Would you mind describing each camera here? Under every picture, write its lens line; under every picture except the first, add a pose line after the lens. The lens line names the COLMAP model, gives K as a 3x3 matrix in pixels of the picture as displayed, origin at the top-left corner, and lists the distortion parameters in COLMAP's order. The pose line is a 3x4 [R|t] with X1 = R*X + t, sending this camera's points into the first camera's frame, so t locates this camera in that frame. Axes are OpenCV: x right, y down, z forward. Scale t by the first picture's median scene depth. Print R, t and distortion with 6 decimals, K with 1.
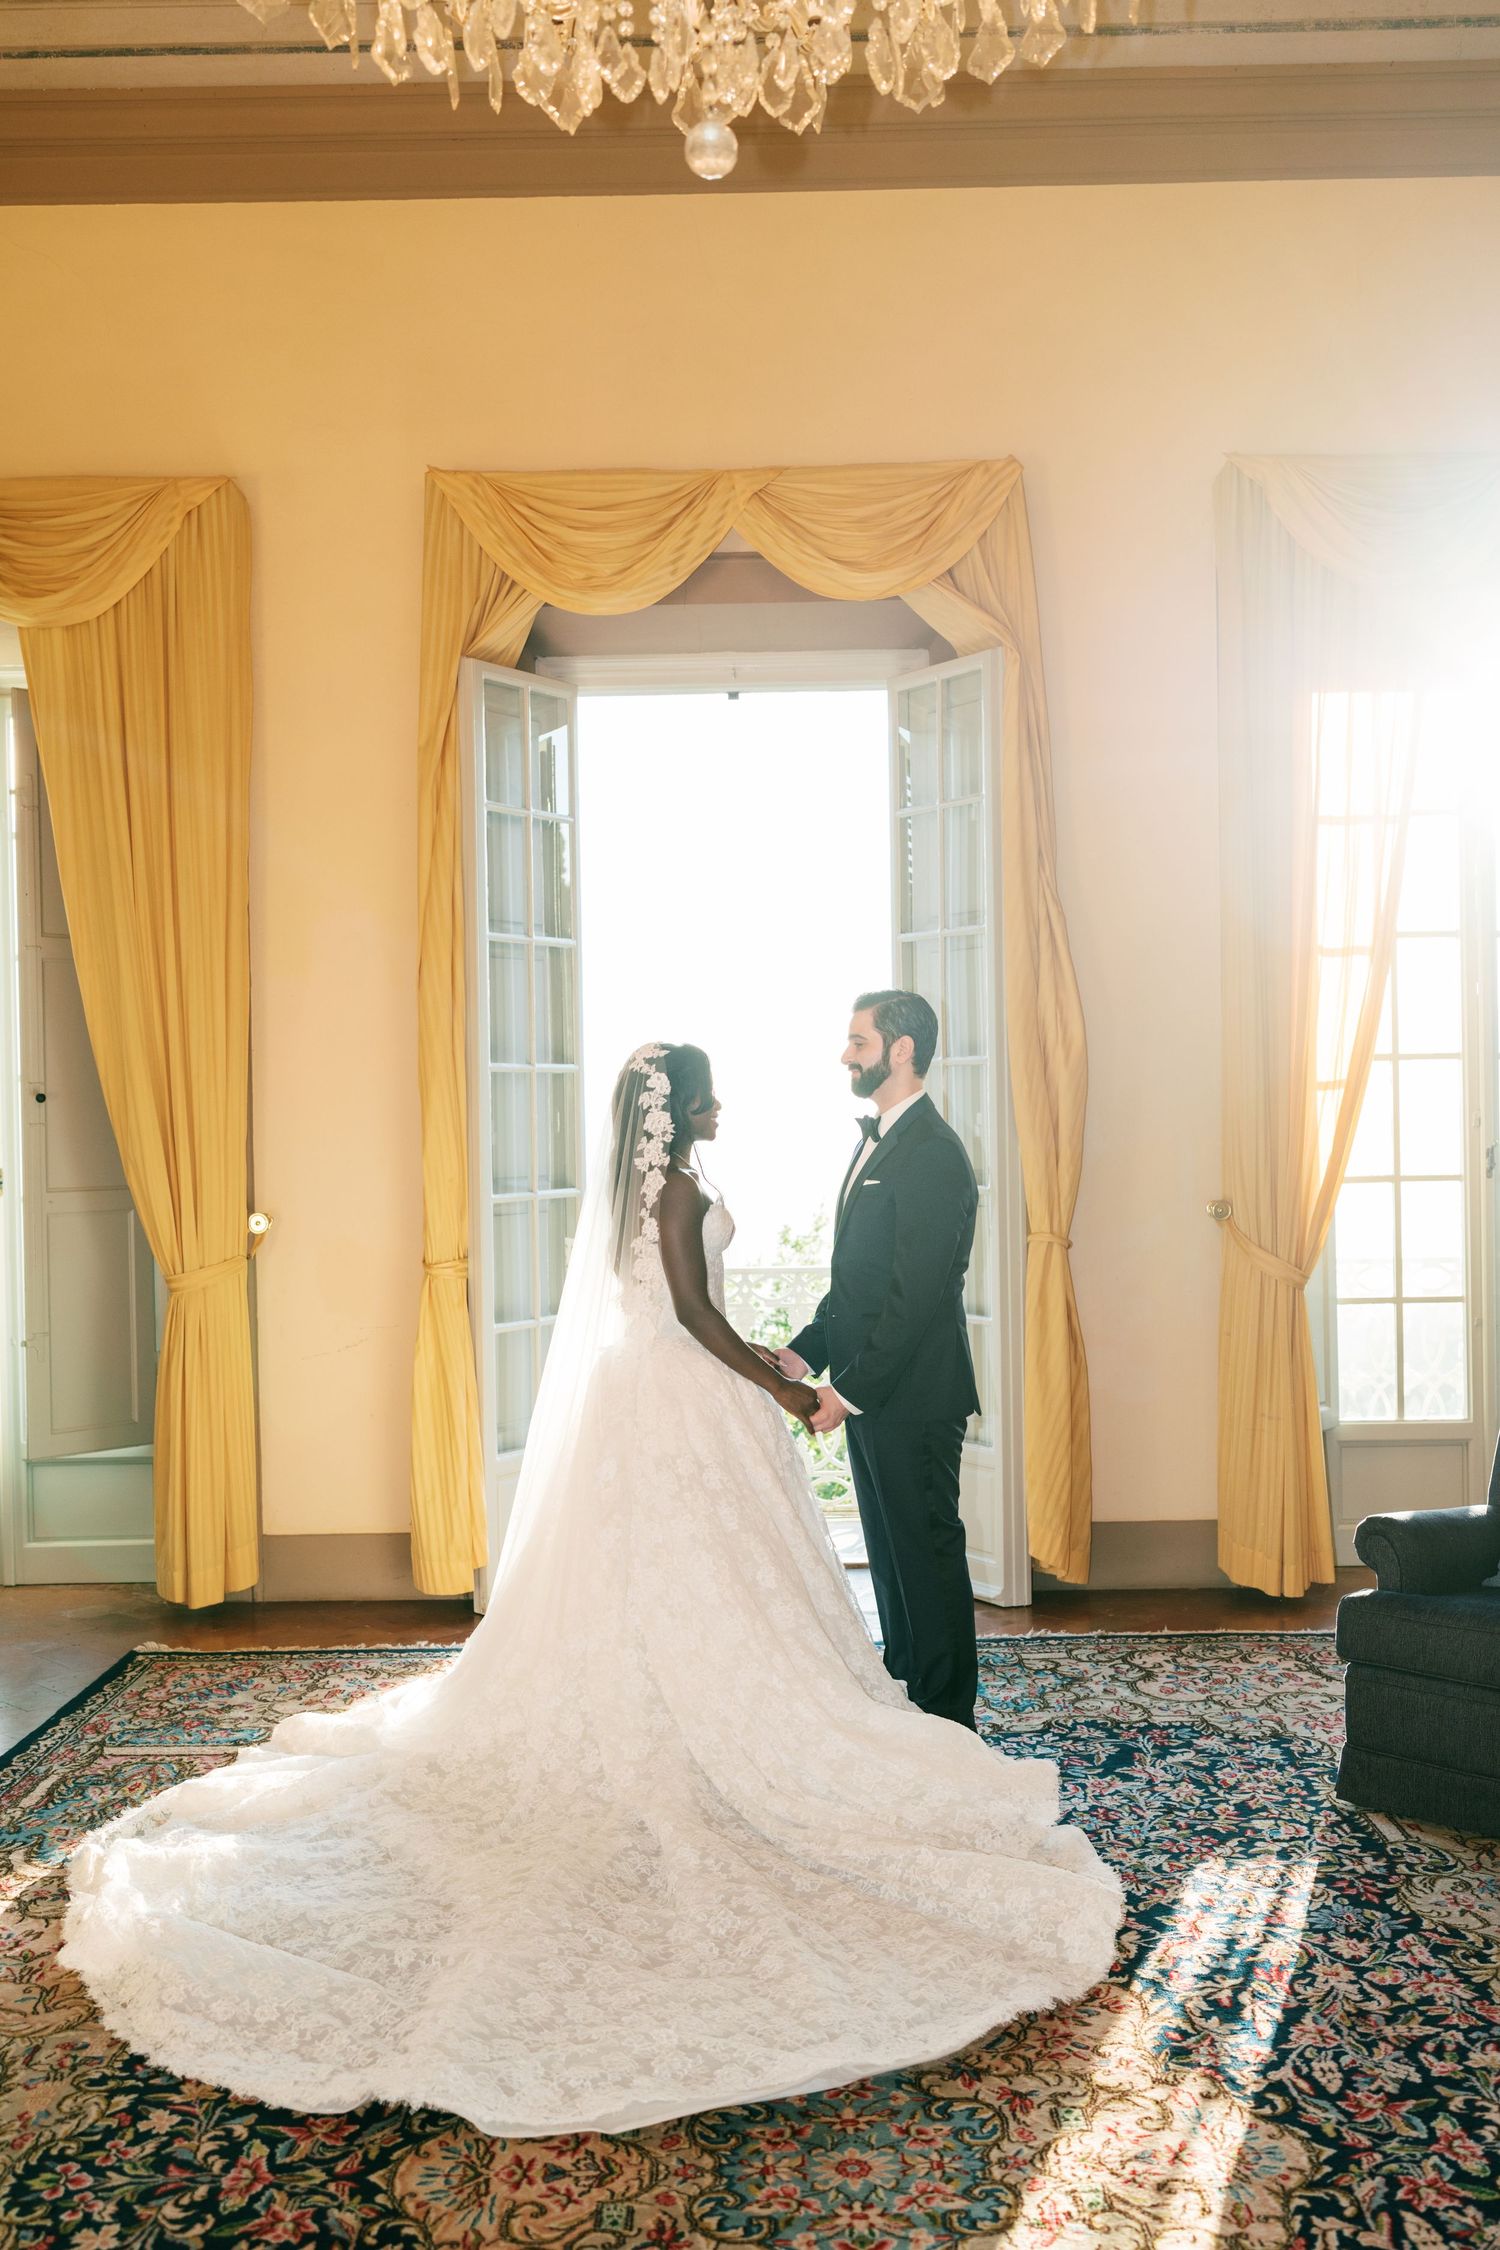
lens RADIAL K [[2173.7, 0, 750.0], [0, 2173.7, 1125.0], [0, 0, 1]] dist [-0.005511, -0.005756]
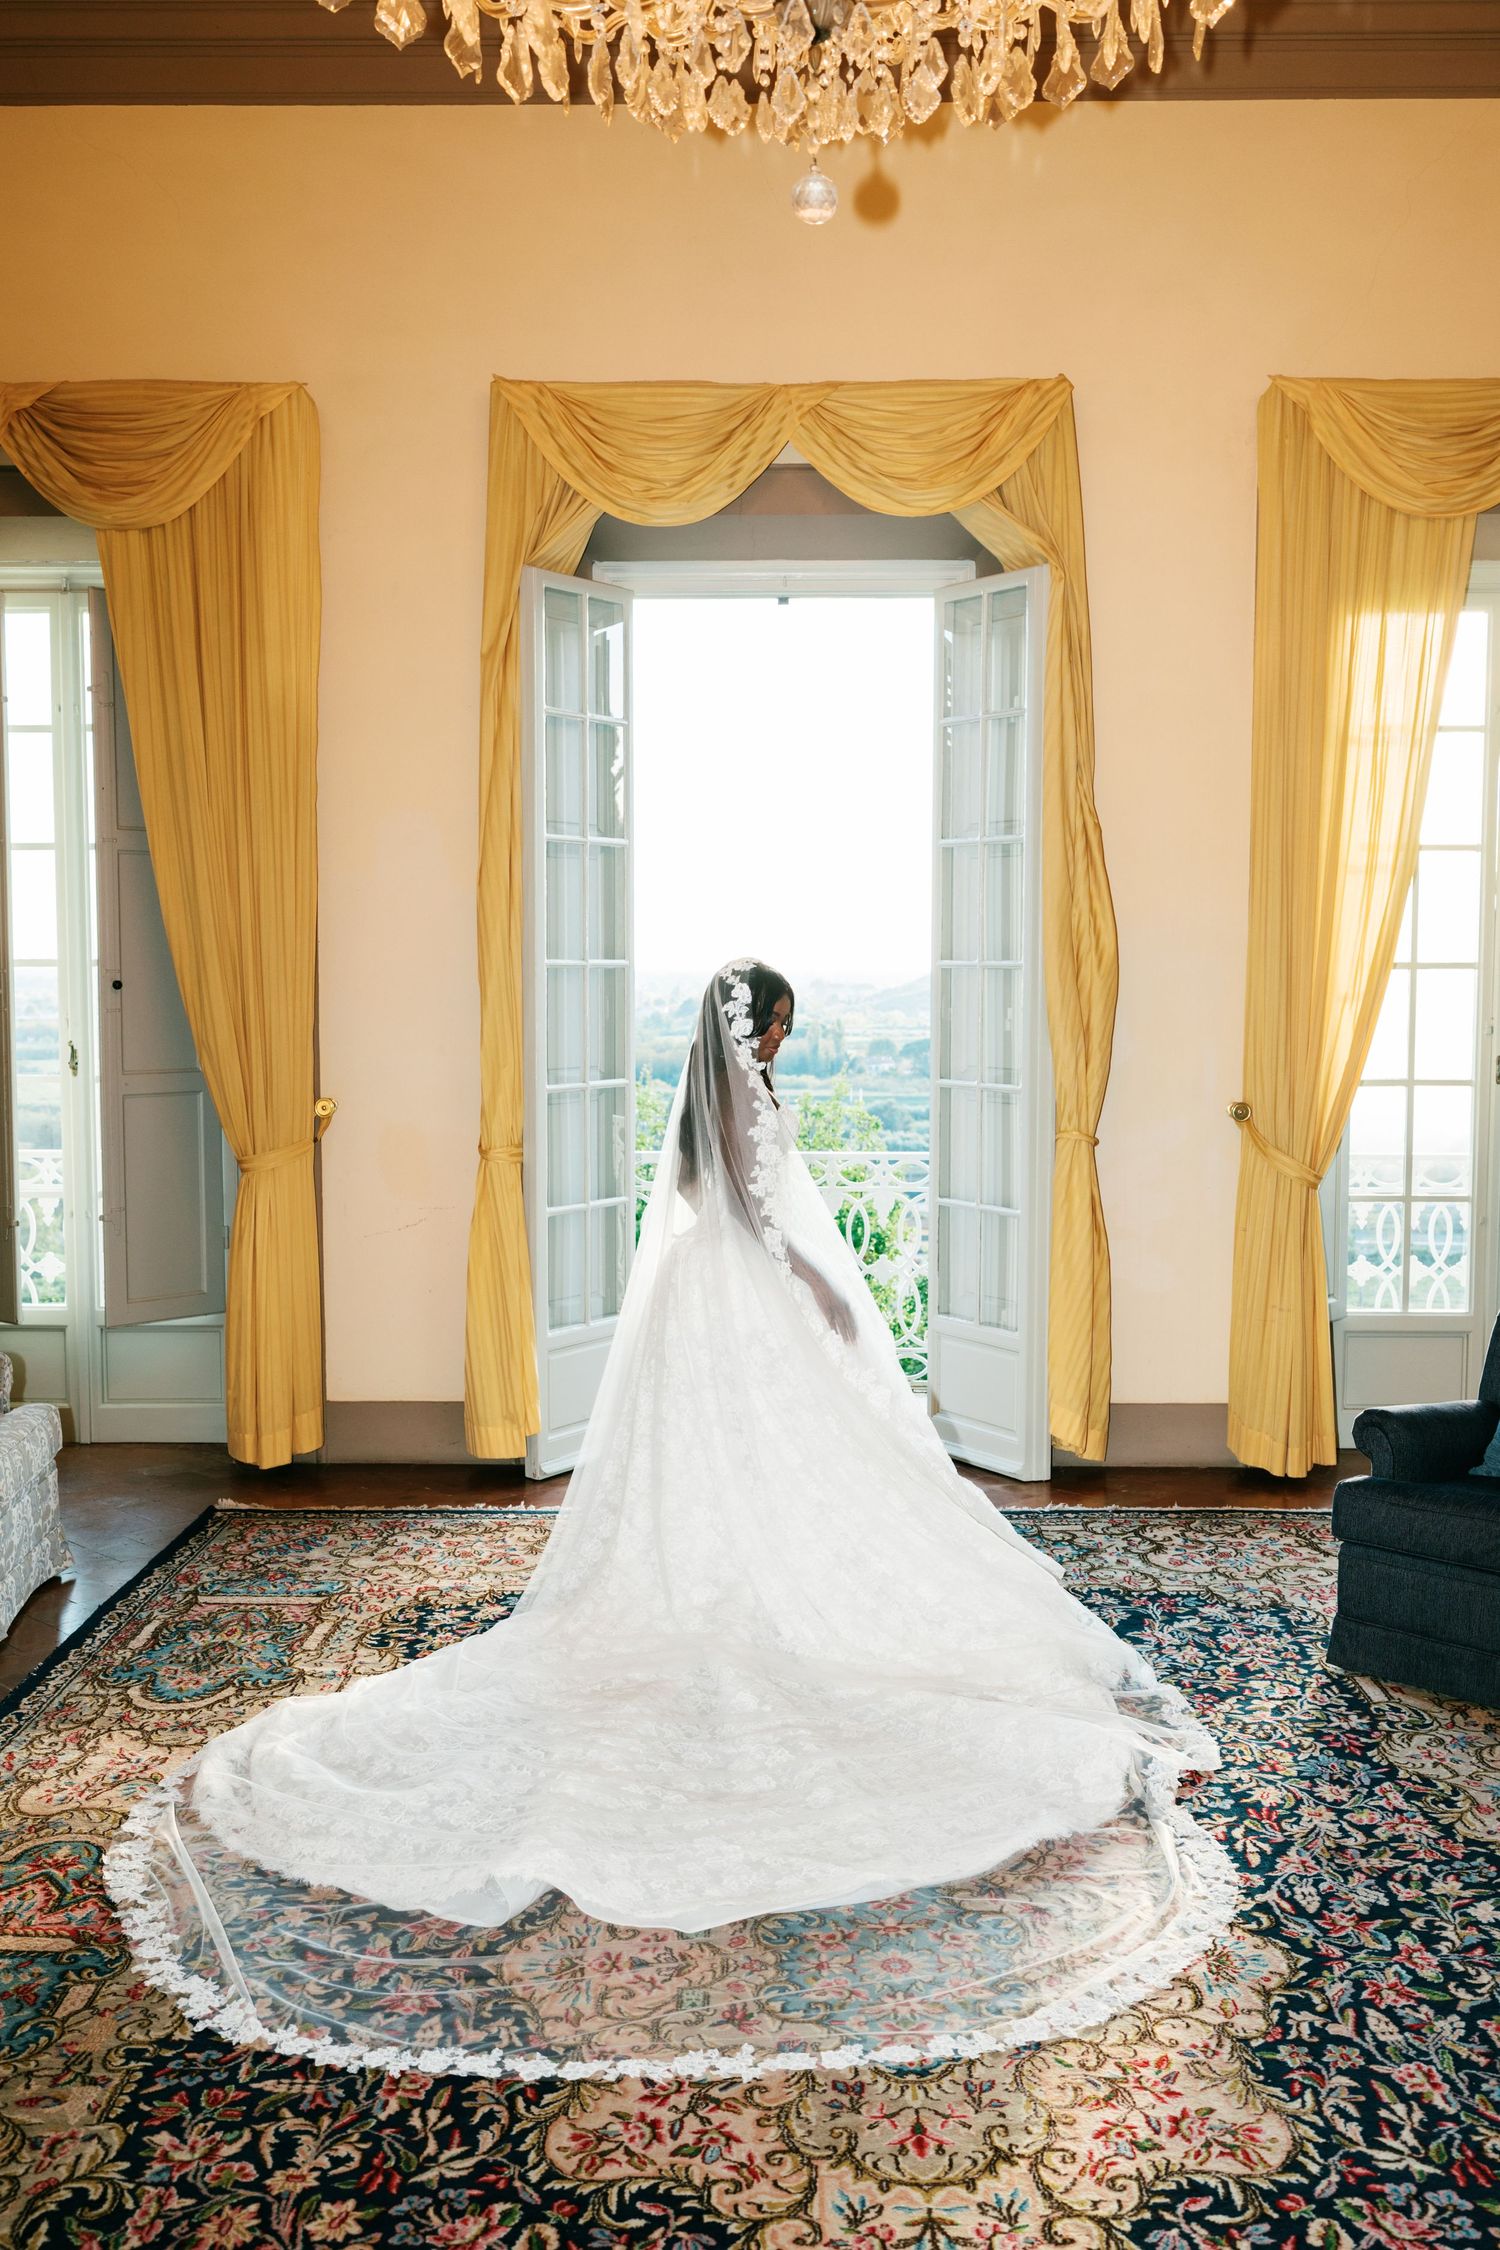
lens RADIAL K [[2223.5, 0, 751.8], [0, 2223.5, 1143.0], [0, 0, 1]] dist [-0.008006, -0.005588]
pose [[0.999831, 0.018118, -0.003074, -0.028218], [-0.017840, 0.997075, 0.074314, -0.038212], [0.004411, -0.074247, 0.997230, -0.128555]]
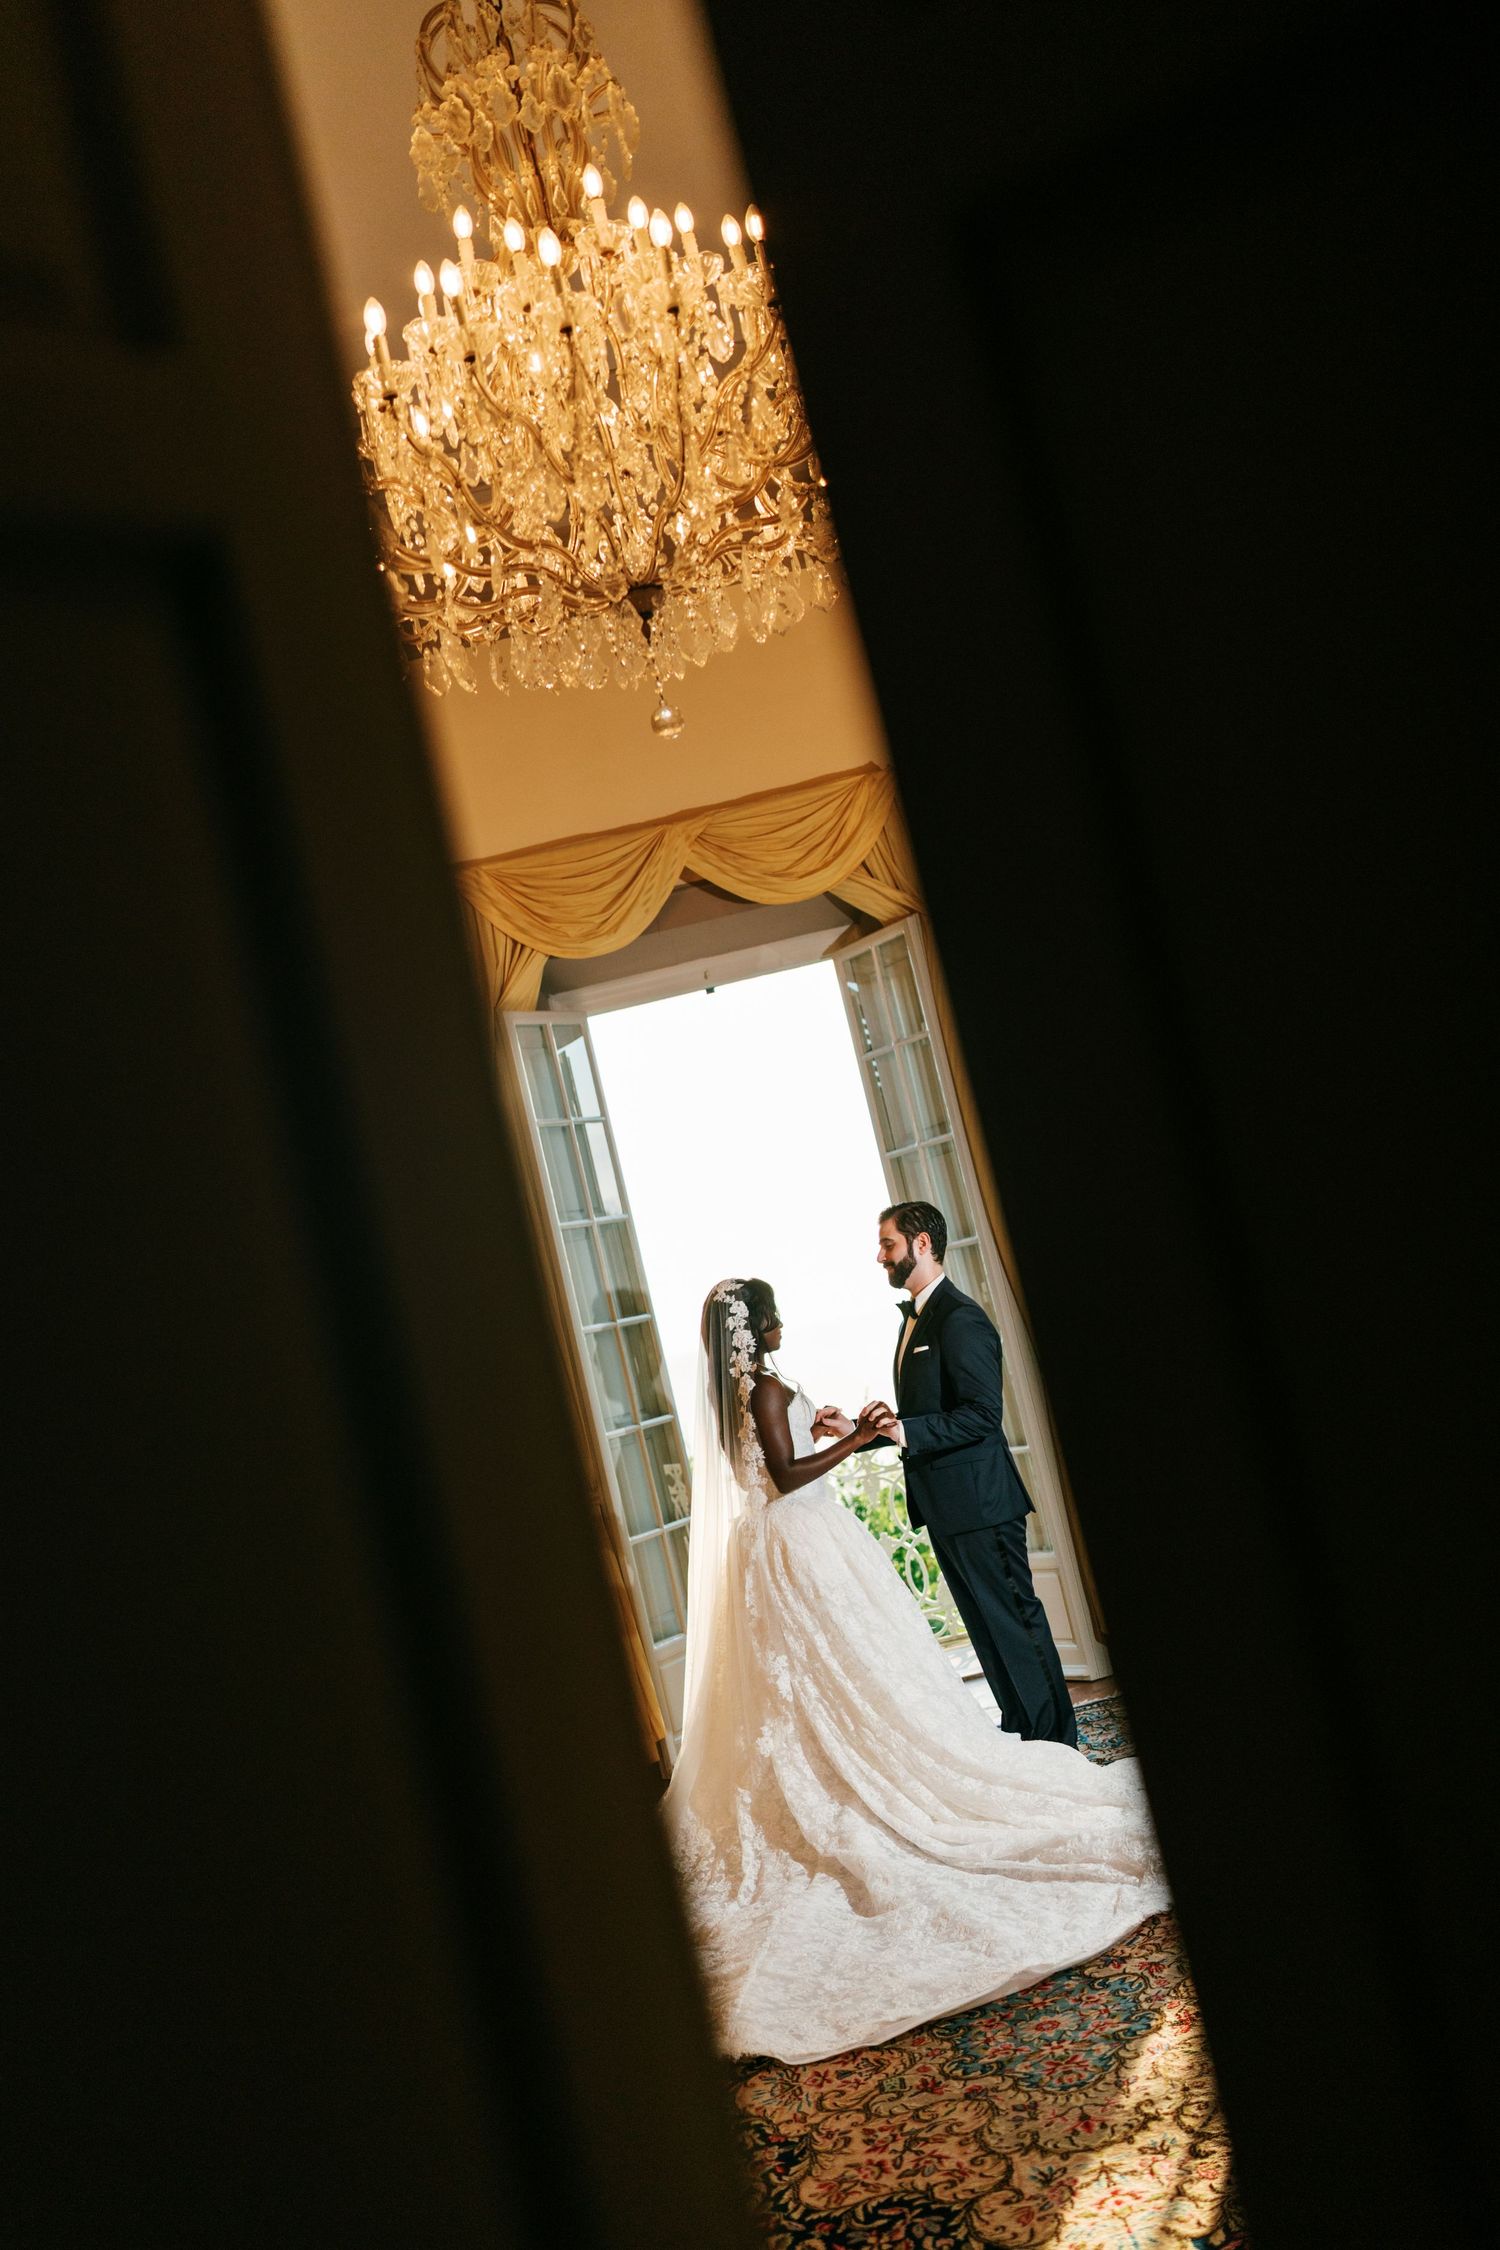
lens RADIAL K [[2173.7, 0, 750.0], [0, 2173.7, 1125.0], [0, 0, 1]] dist [-0.005511, -0.005756]
pose [[0.977433, -0.210980, 0.010562, -0.028042], [0.210979, 0.972481, -0.098834, 0.002819], [0.010580, 0.098832, 0.995048, -0.402338]]
